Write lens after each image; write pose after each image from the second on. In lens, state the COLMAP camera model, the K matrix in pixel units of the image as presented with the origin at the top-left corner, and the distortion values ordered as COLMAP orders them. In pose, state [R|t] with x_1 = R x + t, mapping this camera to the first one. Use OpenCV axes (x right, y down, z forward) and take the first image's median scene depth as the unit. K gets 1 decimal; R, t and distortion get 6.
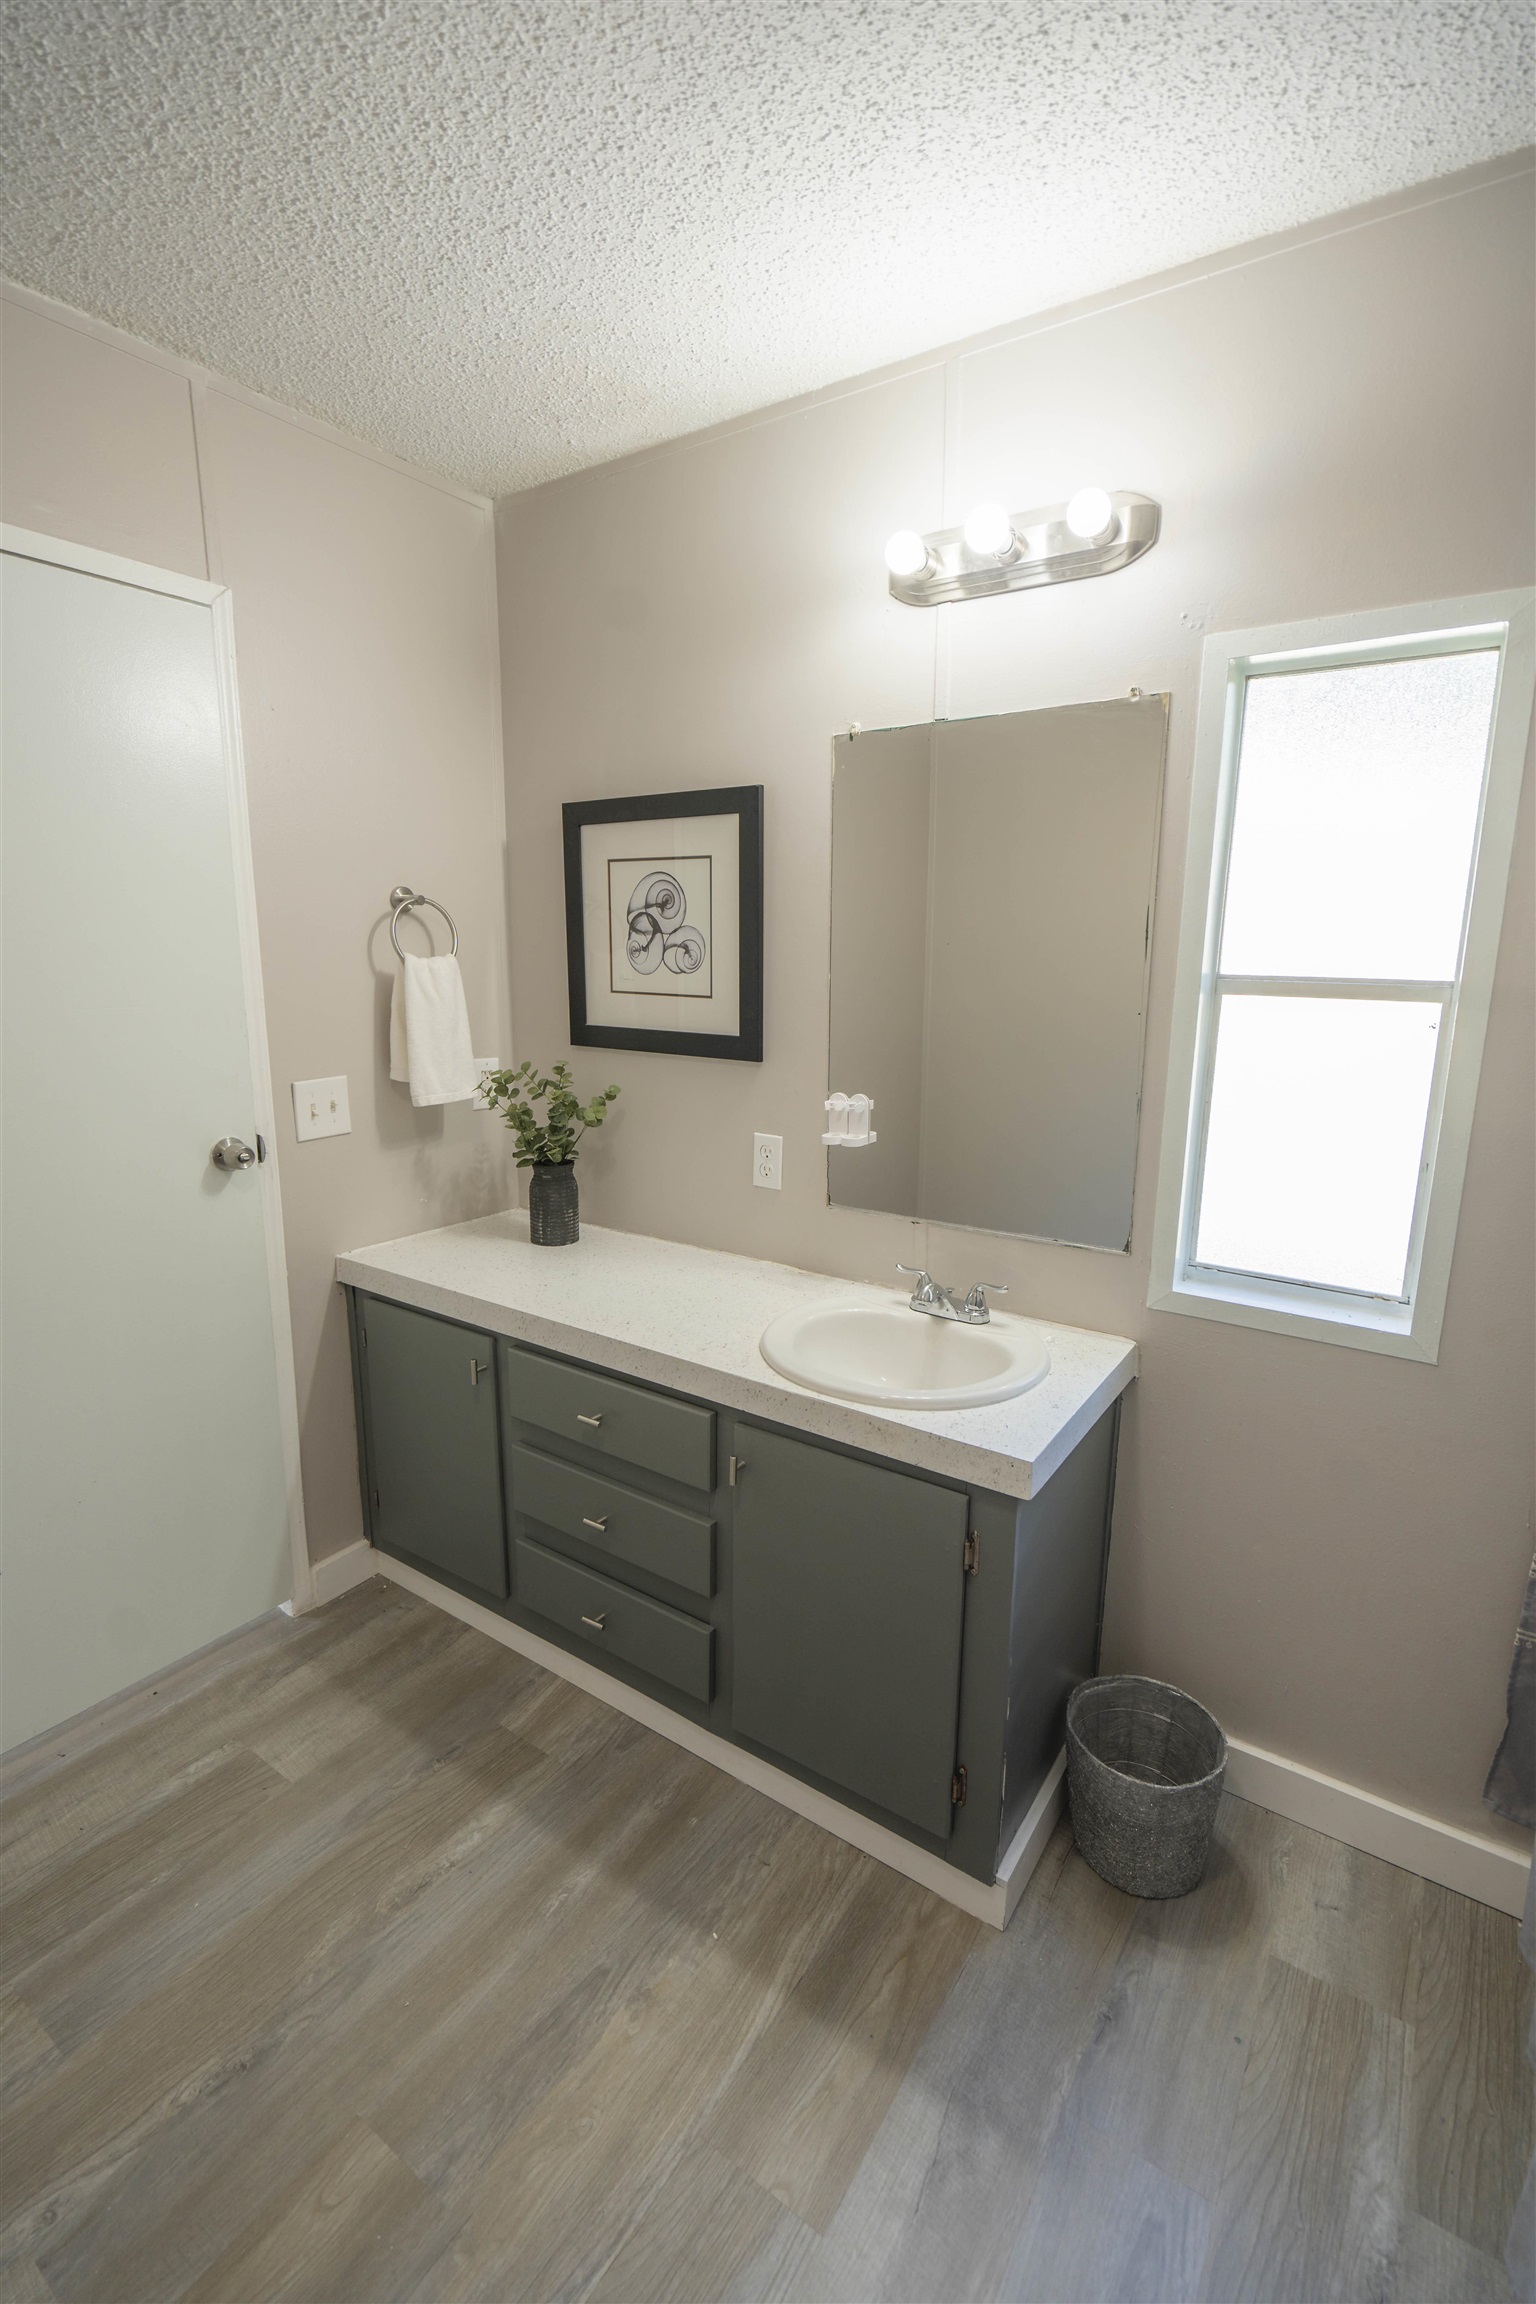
lens RADIAL K [[1027.6, 0, 768.8], [0, 1027.6, 1146.0], [0, 0, 1]] dist [-0.003104, 0.000774]
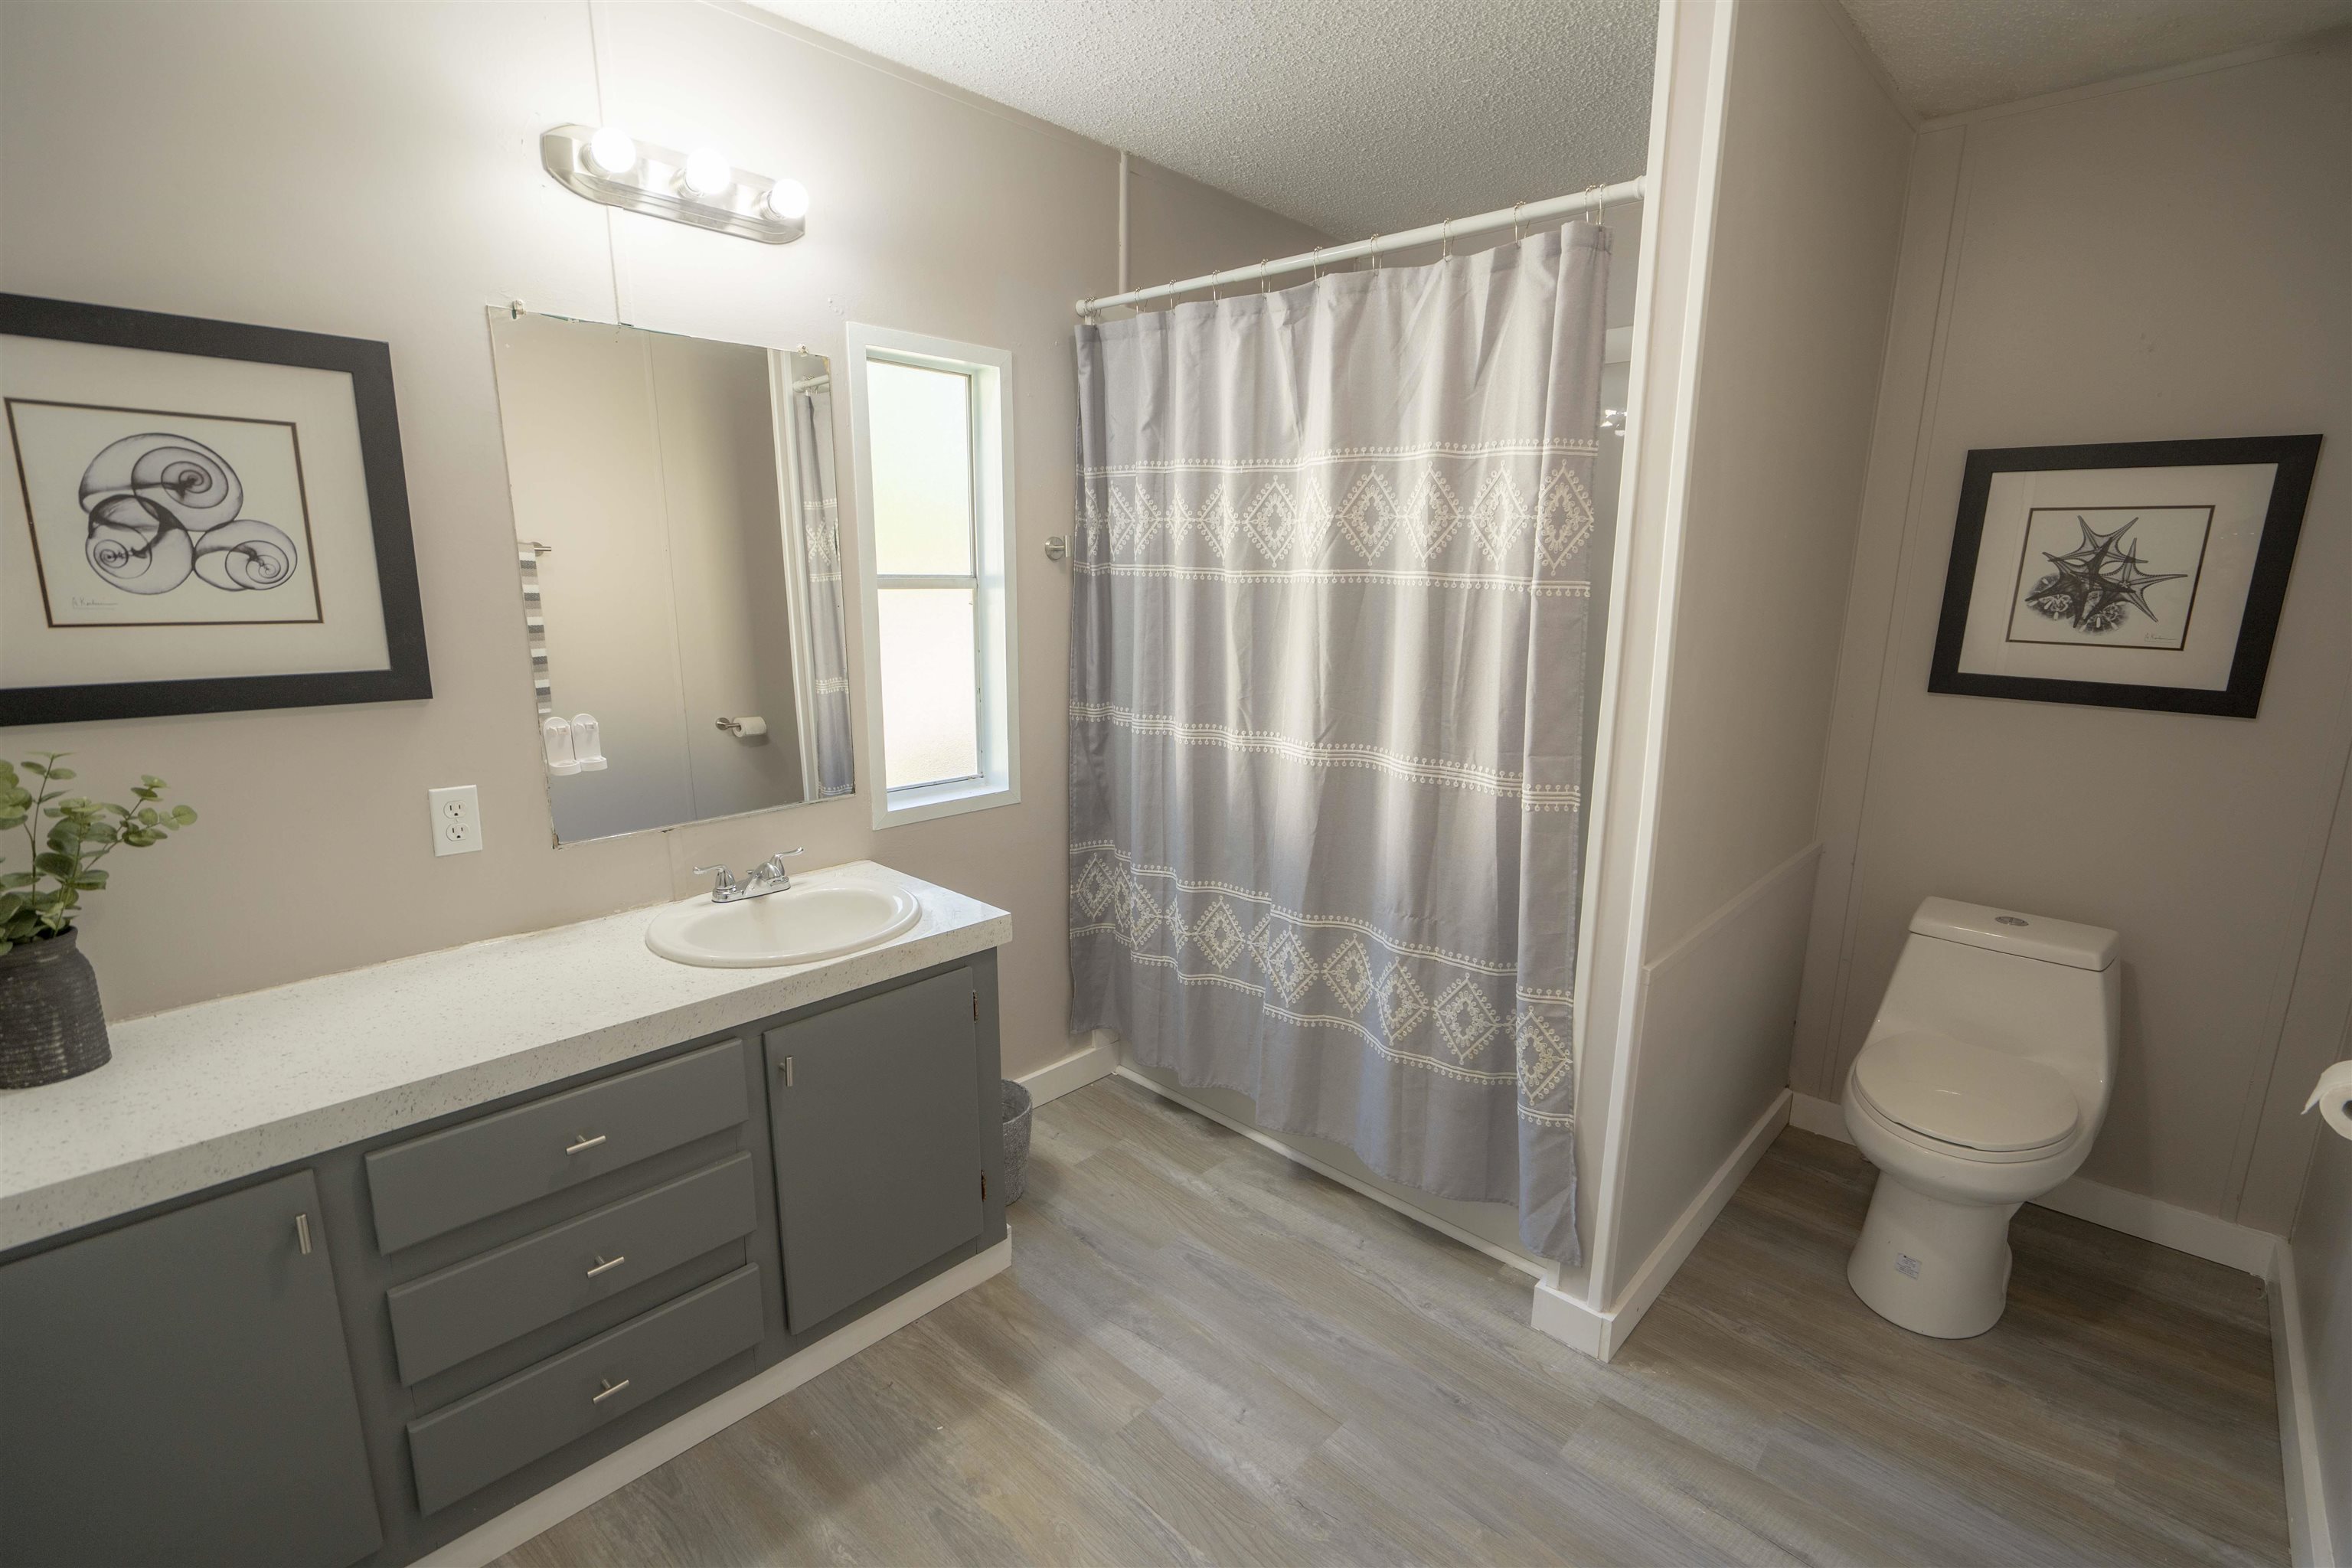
lens RADIAL K [[1049.0, 0, 1166.8], [0, 1049.0, 782.9], [0, 0, 1]] dist [-0.003104, 0.000774]
pose [[0.166371, -0.208053, 0.963864, -0.830960], [0.183033, 0.967016, 0.177140, -0.068538], [-0.968927, 0.146948, 0.198964, 0.356582]]
